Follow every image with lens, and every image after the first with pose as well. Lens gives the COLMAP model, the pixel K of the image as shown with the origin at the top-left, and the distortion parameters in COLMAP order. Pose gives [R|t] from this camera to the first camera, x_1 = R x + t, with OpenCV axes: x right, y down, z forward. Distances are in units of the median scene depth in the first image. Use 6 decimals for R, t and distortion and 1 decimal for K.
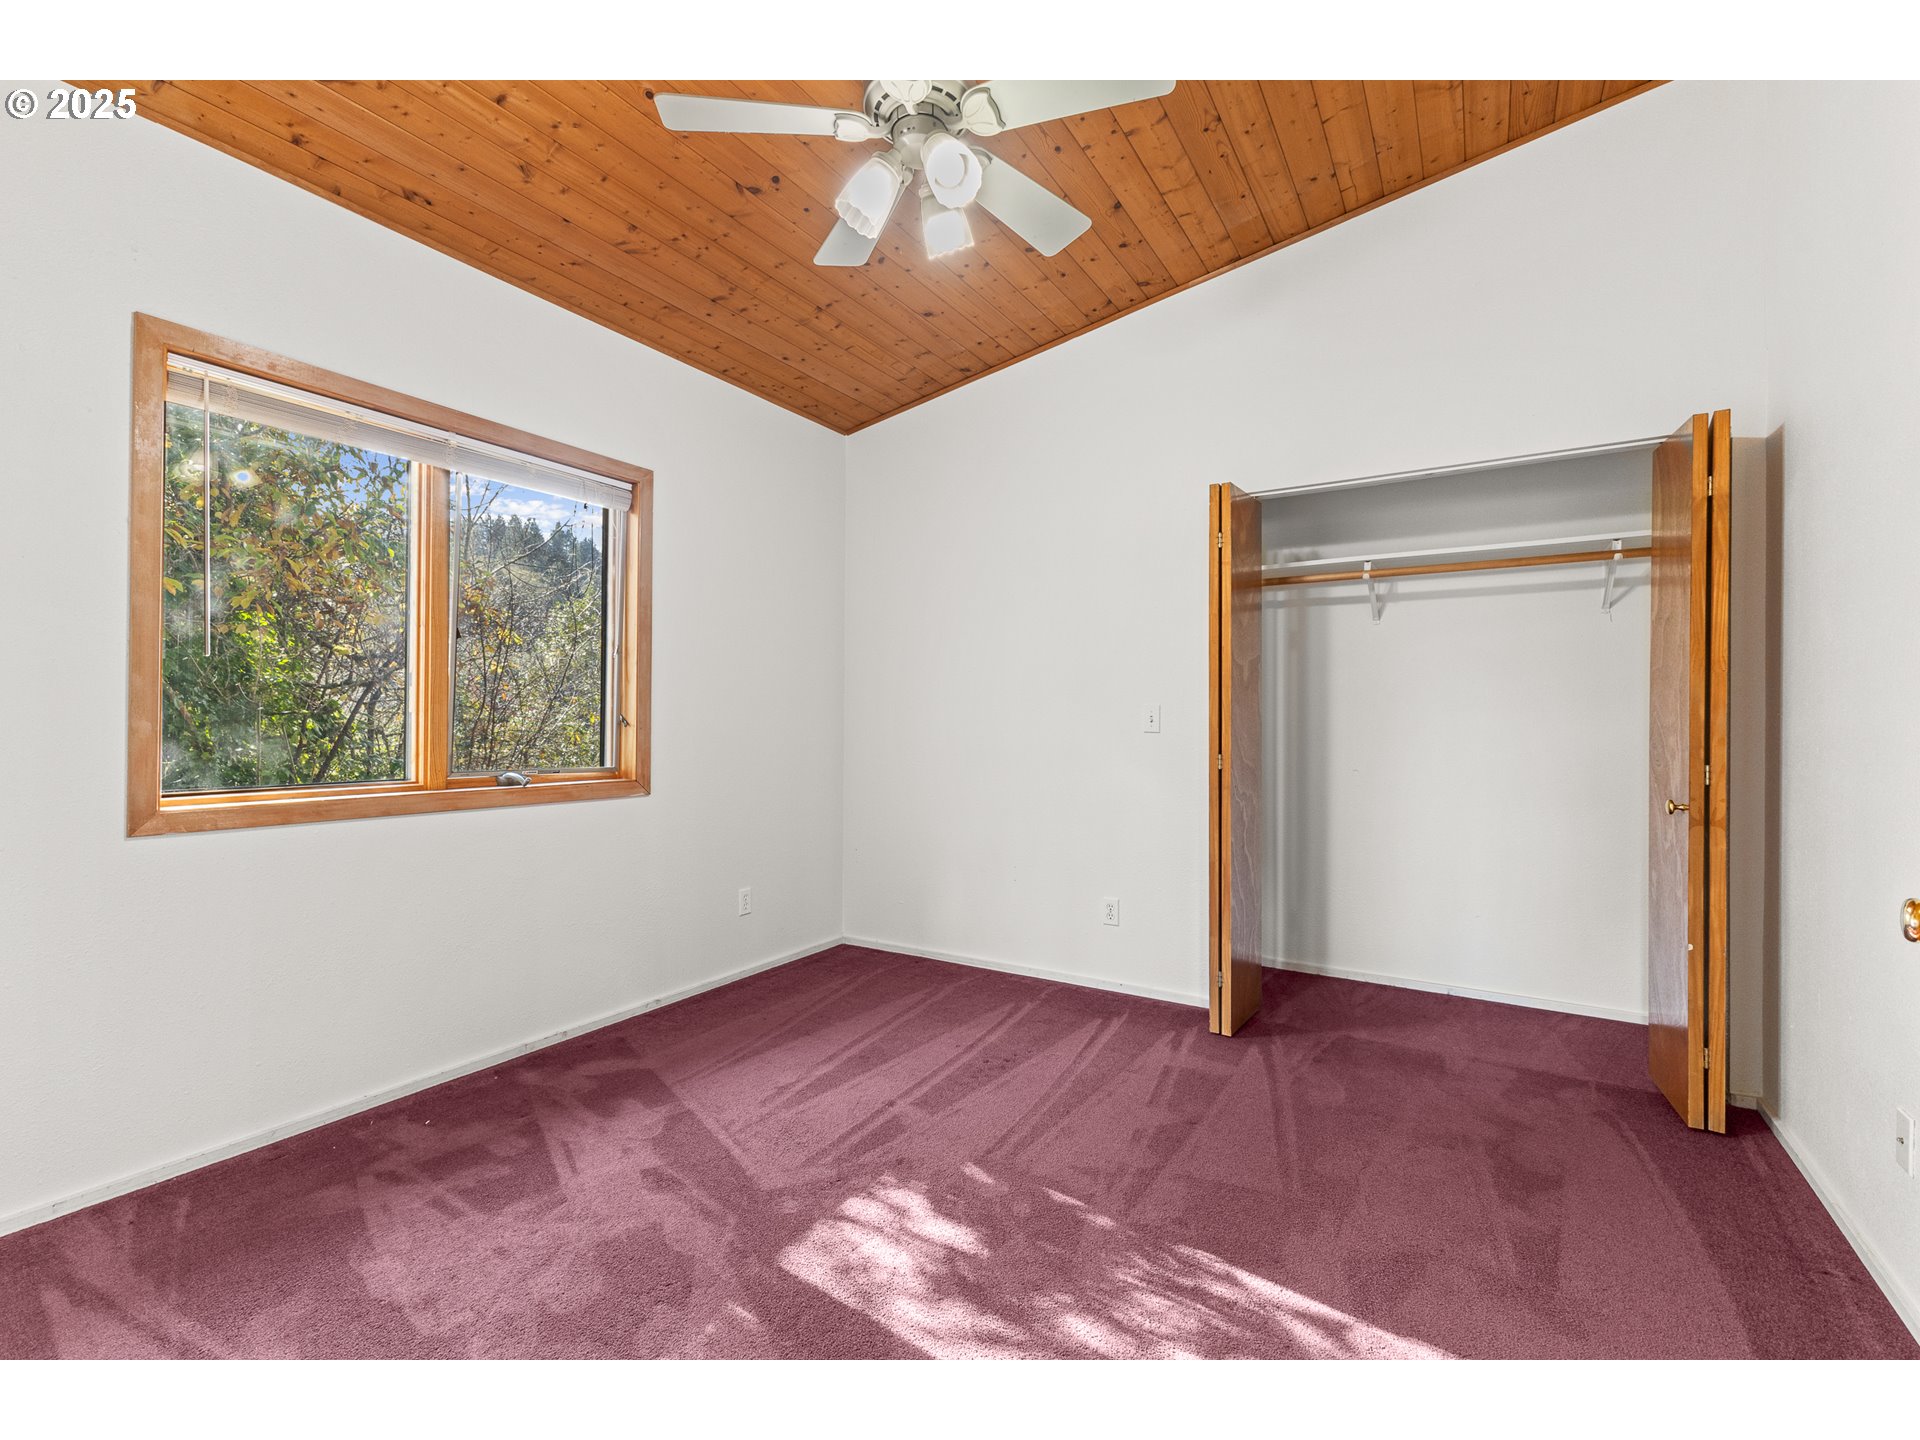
lens RADIAL K [[830.1, 0, 969.9], [0, 830.1, 715.8], [0, 0, 1]] dist [0.001010, -0.000075]
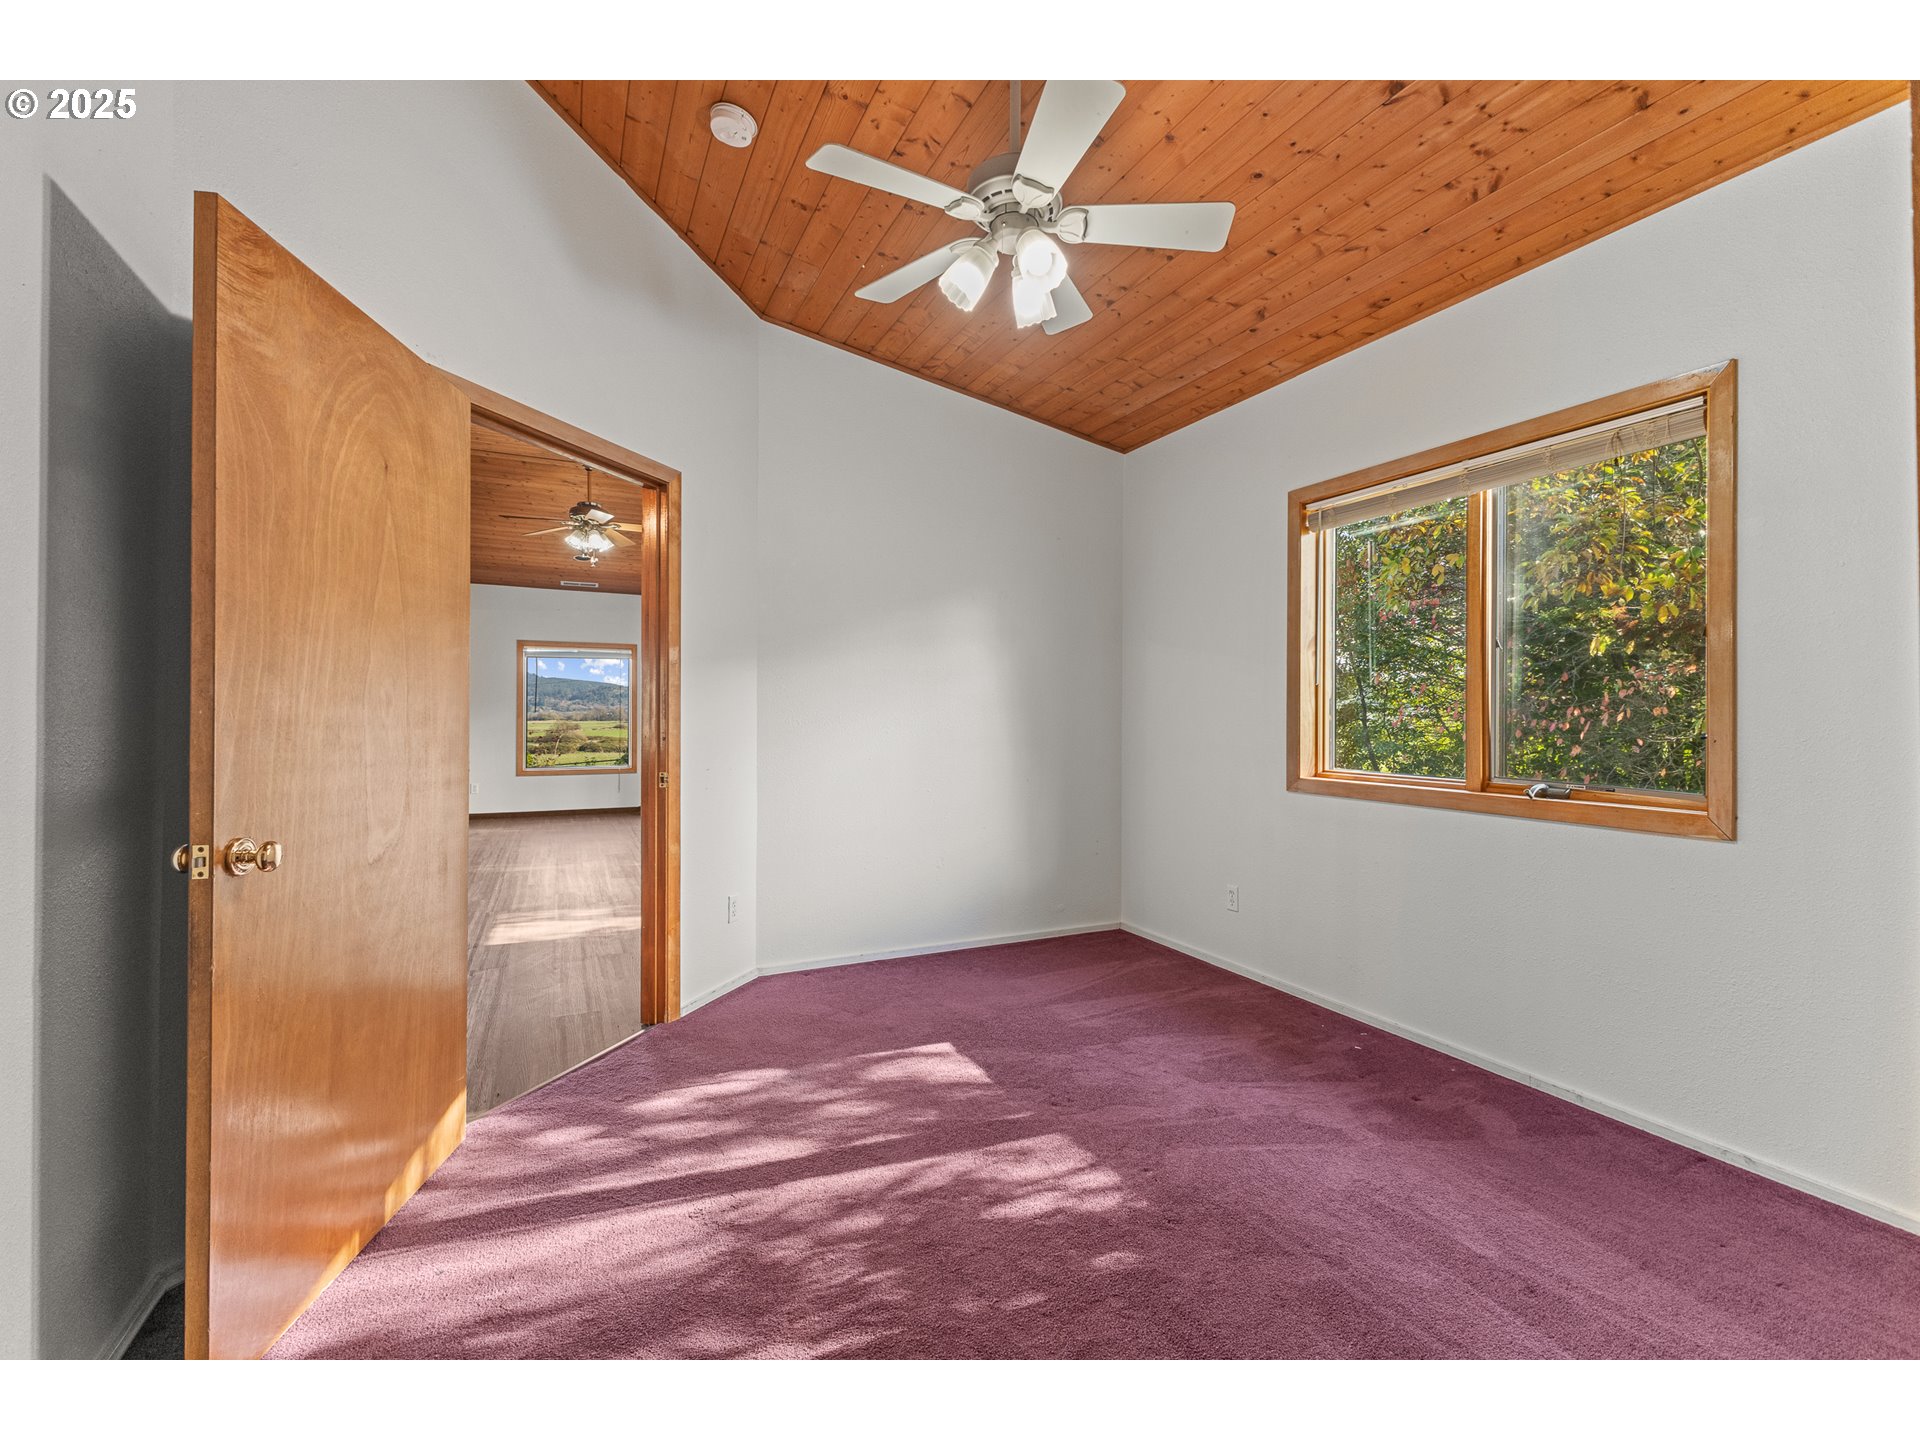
lens RADIAL K [[830.1, 0, 969.9], [0, 830.1, 715.8], [0, 0, 1]] dist [0.001010, -0.000075]
pose [[-0.539954, -0.010117, -0.841634, 0.813067], [-0.008076, 0.999944, -0.006839, 0.005325], [0.841656, 0.003105, -0.540005, 1.342158]]
